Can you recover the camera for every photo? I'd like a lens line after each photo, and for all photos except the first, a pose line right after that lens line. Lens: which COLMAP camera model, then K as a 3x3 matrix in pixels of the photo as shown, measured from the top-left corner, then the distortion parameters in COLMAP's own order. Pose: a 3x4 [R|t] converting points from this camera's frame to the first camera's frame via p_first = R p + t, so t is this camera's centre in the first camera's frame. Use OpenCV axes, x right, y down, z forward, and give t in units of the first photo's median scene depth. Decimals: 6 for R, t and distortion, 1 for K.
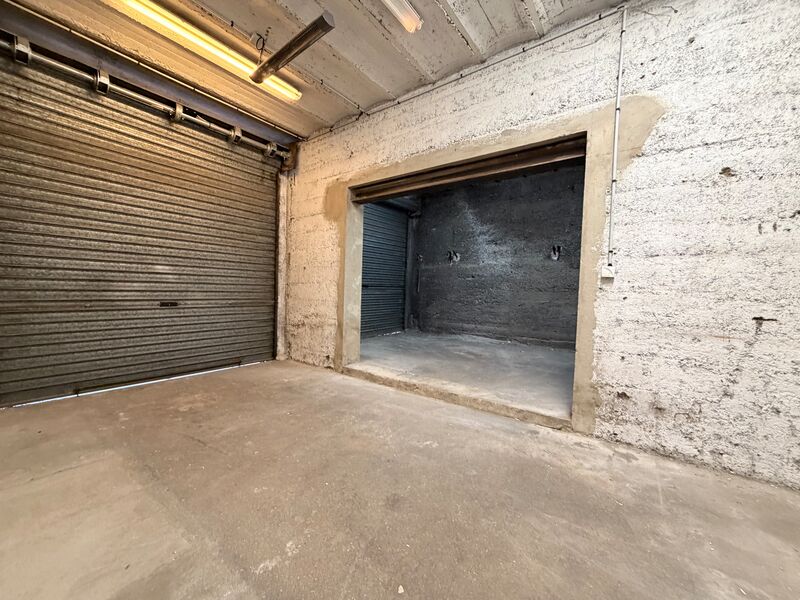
lens RADIAL K [[317.9, 0, 398.6], [0, 317.9, 299.6], [0, 0, 1]] dist [0.000780, -0.000084]
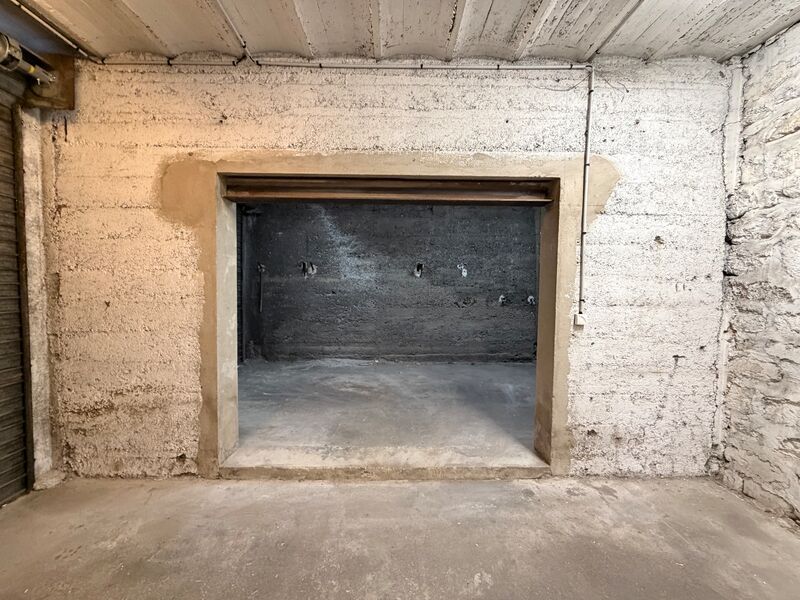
lens RADIAL K [[317.9, 0, 398.4], [0, 317.9, 300.0], [0, 0, 1]] dist [0.000780, -0.000084]
pose [[0.793500, -0.046679, 0.606778, -0.328130], [0.034471, 0.998901, 0.031766, -0.149711], [-0.607593, -0.004290, 0.794237, 0.390677]]
